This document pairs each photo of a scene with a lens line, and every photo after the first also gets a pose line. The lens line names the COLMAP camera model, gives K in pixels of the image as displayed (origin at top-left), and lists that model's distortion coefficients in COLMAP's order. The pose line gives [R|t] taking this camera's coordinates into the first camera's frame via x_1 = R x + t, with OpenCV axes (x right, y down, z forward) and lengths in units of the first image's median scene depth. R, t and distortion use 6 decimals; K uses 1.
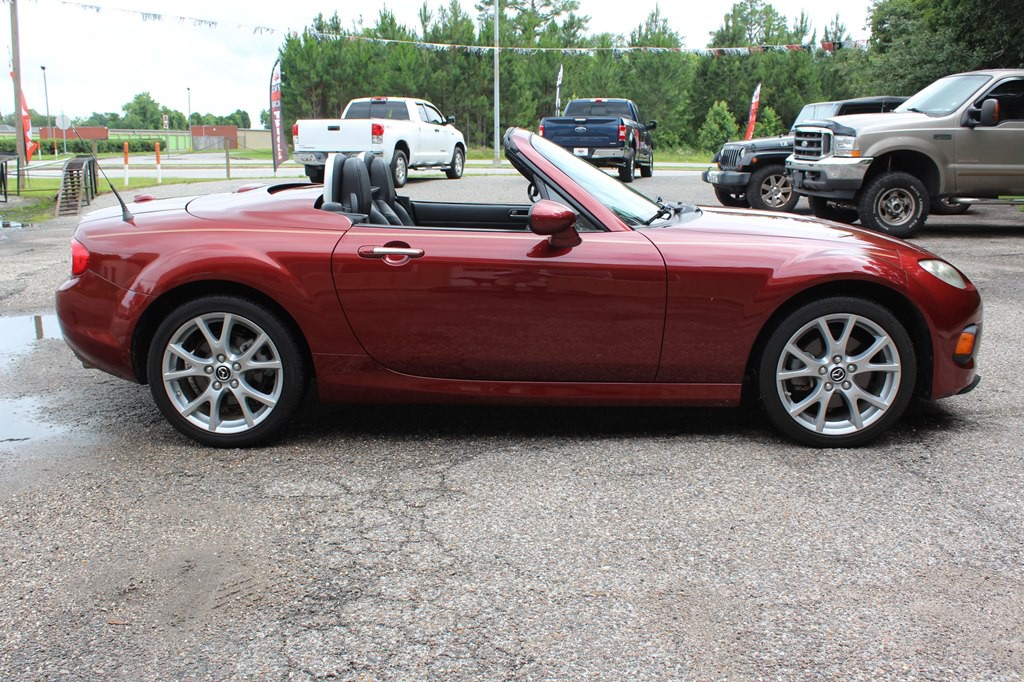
lens RADIAL K [[972.2, 0, 515.0], [0, 972.2, 348.0], [0, 0, 1]] dist [-0.142395, 0.141579]
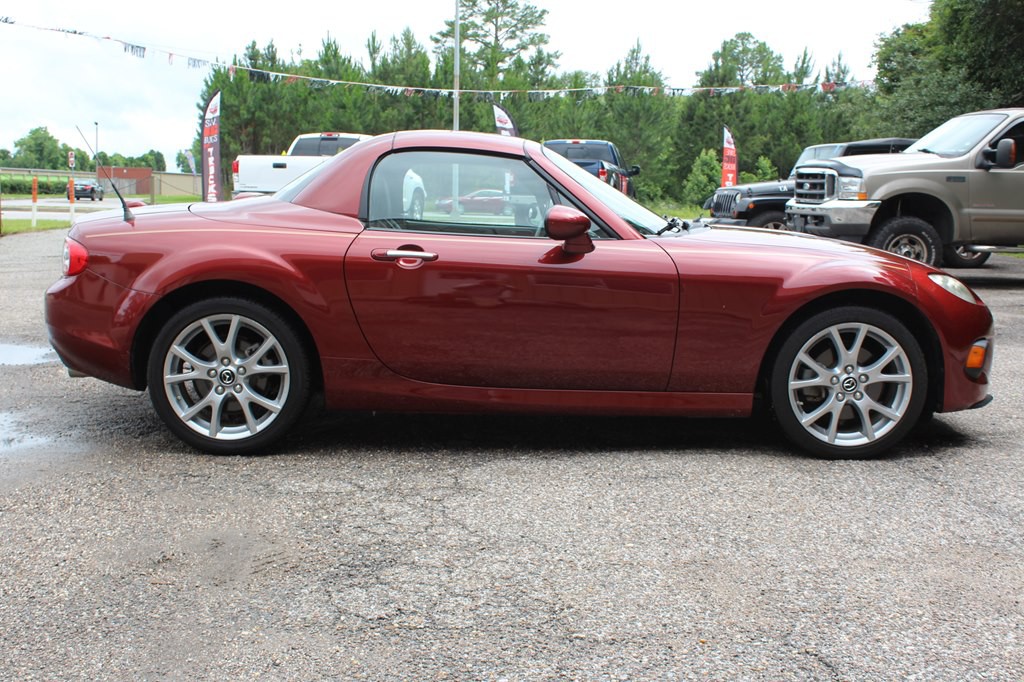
lens RADIAL K [[1133.9, 0, 513.4], [0, 1133.9, 339.3], [0, 0, 1]] dist [-0.111638, 0.122215]
pose [[0.999133, 0.012919, 0.039582, -0.058084], [-0.009561, 0.996431, -0.083863, 0.080439], [-0.040524, 0.083412, 0.995691, -0.153097]]
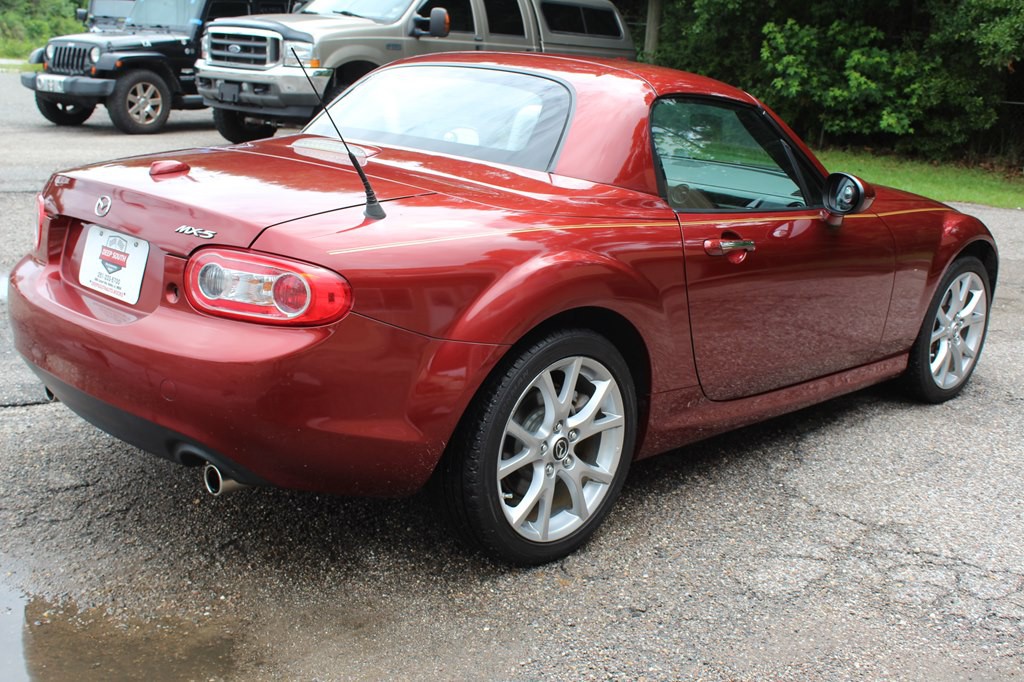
lens RADIAL K [[1164.1, 0, 512.7], [0, 1164.1, 339.5], [0, 0, 1]] dist [-0.084400, 0.048326]
pose [[0.682276, -0.132366, 0.719012, -0.870324], [0.092459, 0.991199, 0.094739, -0.122508], [-0.725225, 0.001841, 0.688510, 0.478113]]
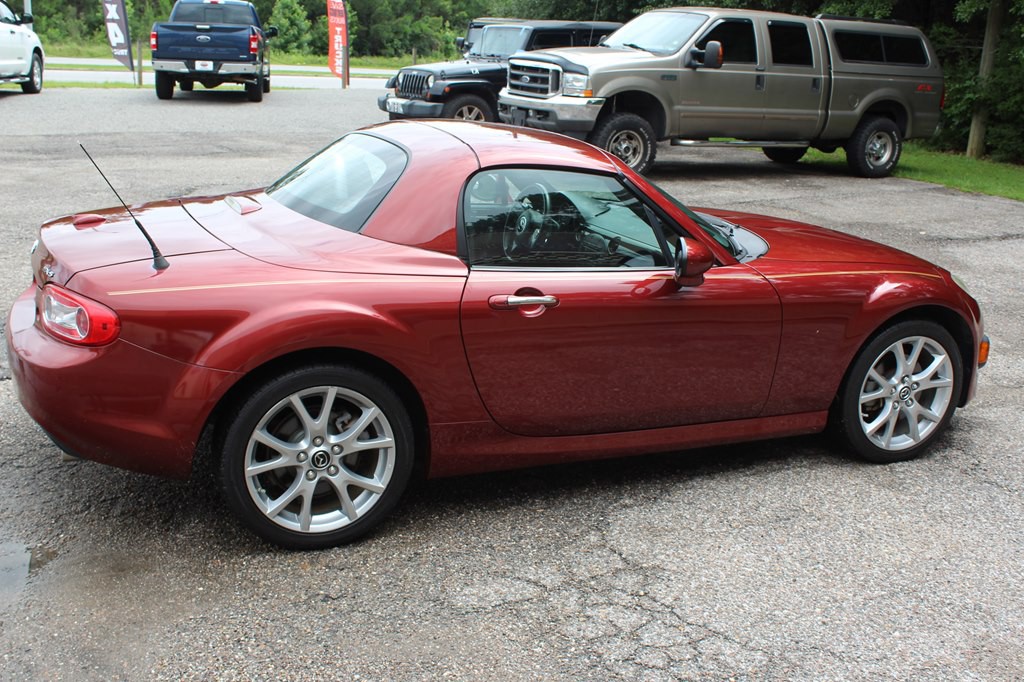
lens RADIAL K [[1101.5, 0, 512.3], [0, 1101.5, 343.2], [0, 0, 1]] dist [-0.126521, 0.152580]
pose [[0.906505, -0.070105, 0.416333, -0.526970], [0.041215, 0.996102, 0.077992, -0.133681], [-0.420178, -0.053541, 0.905861, 0.108255]]
